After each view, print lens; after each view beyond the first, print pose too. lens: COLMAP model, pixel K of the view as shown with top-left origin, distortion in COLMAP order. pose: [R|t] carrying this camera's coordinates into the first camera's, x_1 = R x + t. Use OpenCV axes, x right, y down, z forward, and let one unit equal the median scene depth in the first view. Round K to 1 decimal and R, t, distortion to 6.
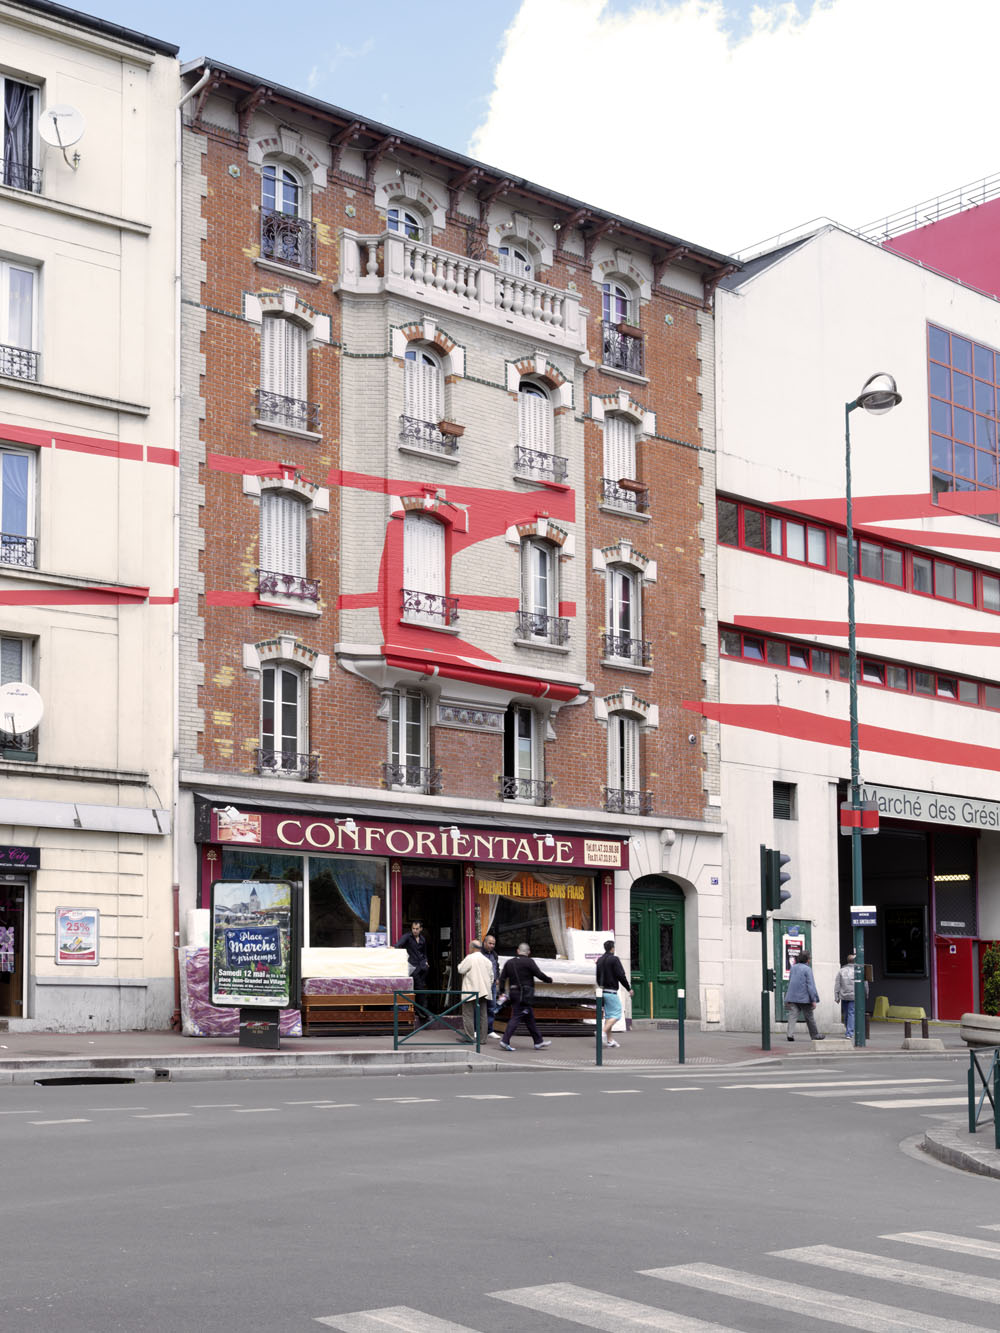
lens RADIAL K [[1730.8, 0, 455.0], [0, 1730.8, 795.4], [0, 0, 1]] dist [-0.003843, 0.012435]
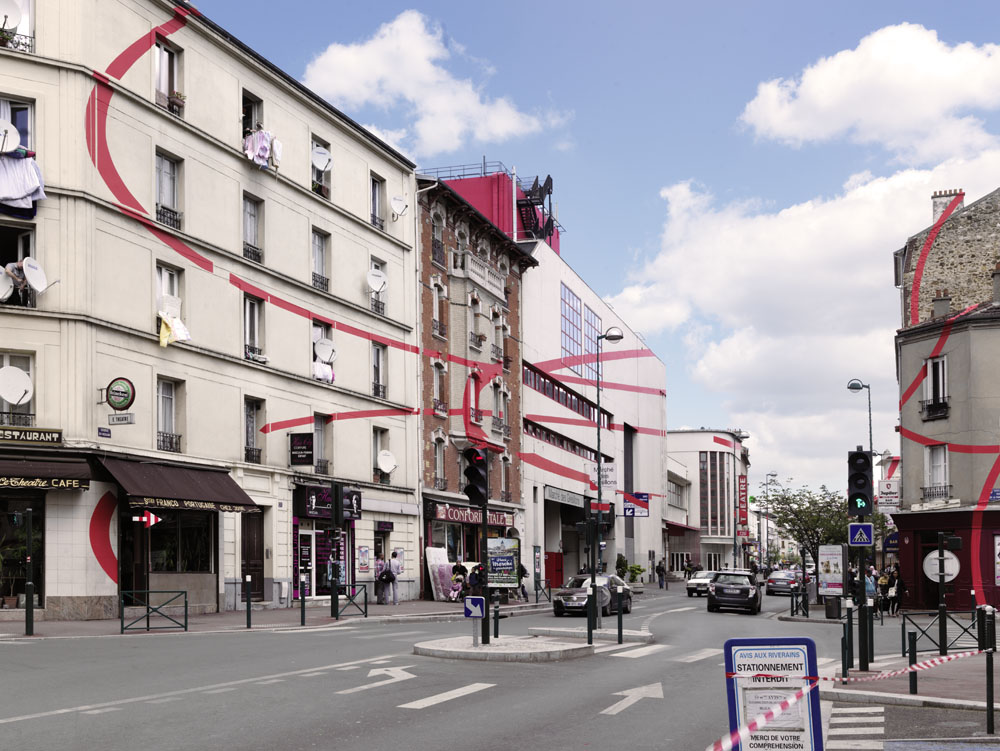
lens RADIAL K [[1145.6, 0, 499.3], [0, 1145.6, 502.1], [0, 0, 1]] dist [-0.011044, -0.037284]
pose [[0.846373, 0.017938, 0.532288, -0.778965], [-0.044214, 0.998349, 0.036658, -0.047885], [-0.530752, -0.054561, 0.845769, -0.317688]]
